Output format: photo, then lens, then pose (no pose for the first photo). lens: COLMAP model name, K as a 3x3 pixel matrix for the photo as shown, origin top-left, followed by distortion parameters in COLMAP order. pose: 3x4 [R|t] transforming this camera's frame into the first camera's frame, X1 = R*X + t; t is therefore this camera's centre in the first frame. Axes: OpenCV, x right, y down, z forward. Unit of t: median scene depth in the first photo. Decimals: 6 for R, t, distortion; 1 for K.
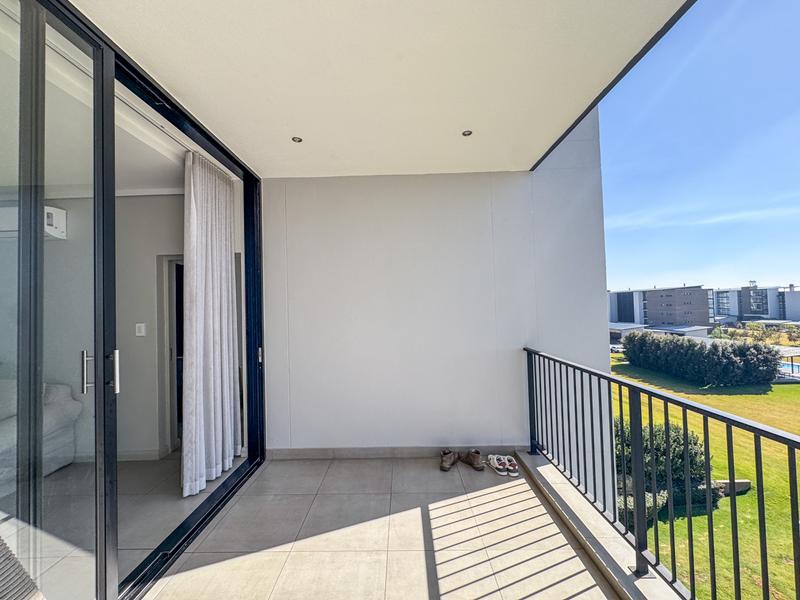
lens RADIAL K [[318.2, 0, 400.0], [0, 318.2, 299.5], [0, 0, 1]] dist [-0.001618, -0.000026]
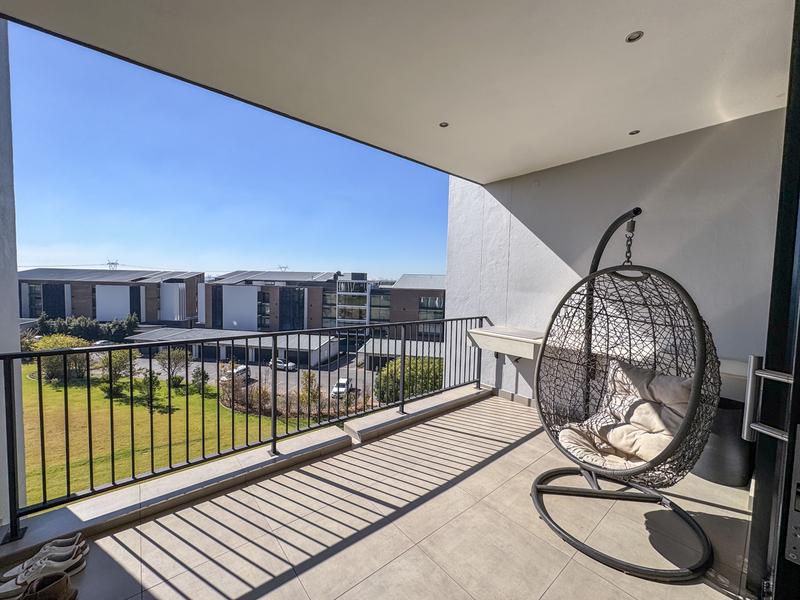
lens RADIAL K [[318.2, 0, 400.0], [0, 318.2, 299.5], [0, 0, 1]] dist [-0.001618, -0.000026]
pose [[-0.647158, -0.028388, 0.761827, -0.513847], [-0.024947, 0.999560, 0.016054, 0.020974], [-0.761948, -0.008616, -0.647581, 0.939461]]
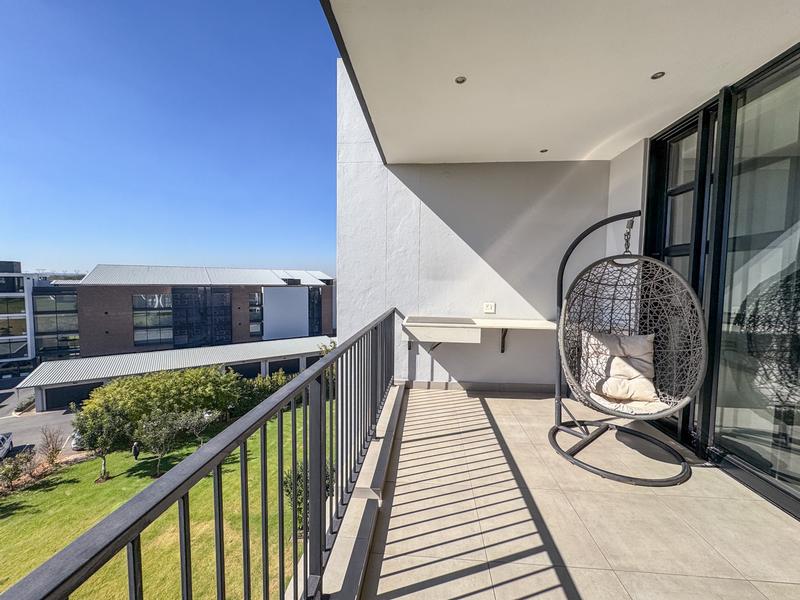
lens RADIAL K [[318.2, 0, 400.0], [0, 318.2, 299.5], [0, 0, 1]] dist [-0.001618, -0.000026]
pose [[-0.996645, 0.012821, 0.080838, 0.281432], [0.015768, 0.999230, 0.035928, 0.028921], [-0.080316, 0.037083, -0.996079, 1.062071]]
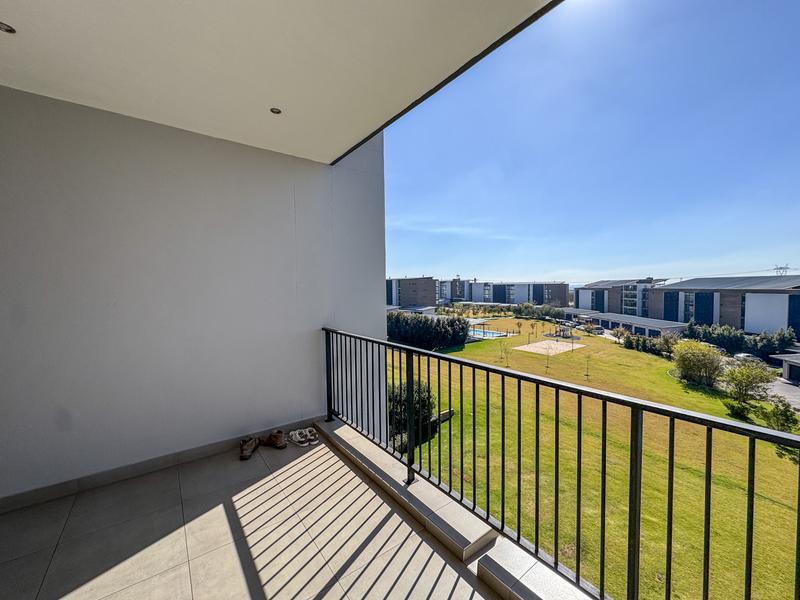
lens RADIAL K [[318.2, 0, 400.0], [0, 318.2, 299.5], [0, 0, 1]] dist [-0.001618, -0.000026]
pose [[0.790270, -0.005941, 0.612730, -0.077930], [-0.024560, 0.998842, 0.041361, 0.003653], [-0.612267, -0.047735, 0.789209, -0.023030]]
